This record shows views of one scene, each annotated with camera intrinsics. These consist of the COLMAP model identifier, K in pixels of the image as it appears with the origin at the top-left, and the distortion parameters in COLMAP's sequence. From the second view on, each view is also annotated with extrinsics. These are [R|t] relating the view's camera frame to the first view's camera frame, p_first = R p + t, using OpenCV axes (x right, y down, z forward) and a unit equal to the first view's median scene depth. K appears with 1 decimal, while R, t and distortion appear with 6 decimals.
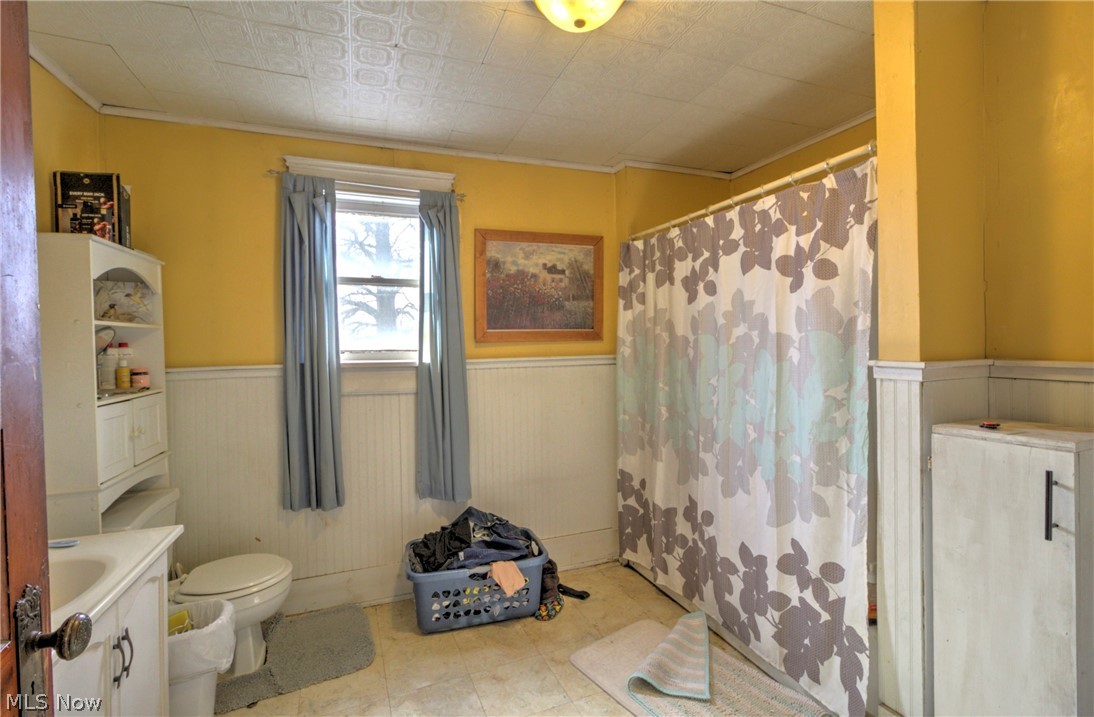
lens RADIAL K [[497.1, 0, 549.6], [0, 497.1, 356.2], [0, 0, 1]] dist [-0.001751, 0.000007]
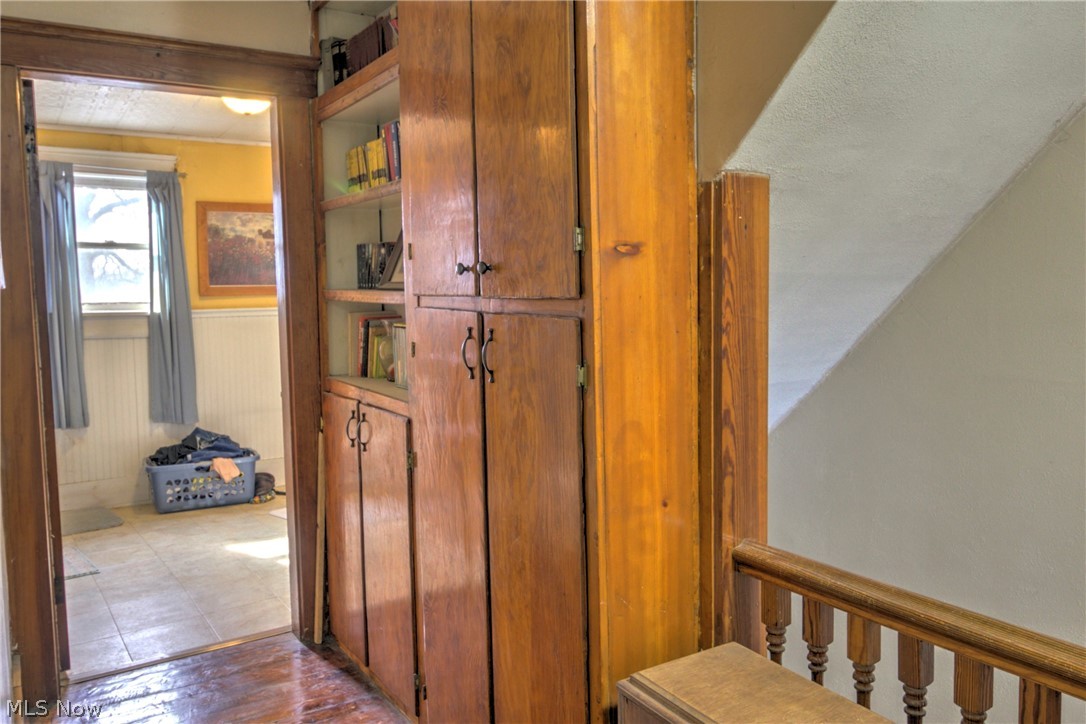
lens RADIAL K [[891.5, 0, 542.9], [0, 891.5, 359.4], [0, 0, 1]] dist [0.047912, -0.016986]
pose [[0.984243, -0.013517, 0.176305, 0.302495], [0.004697, 0.998721, 0.050345, 0.021634], [-0.176760, -0.048724, 0.983047, -1.378008]]
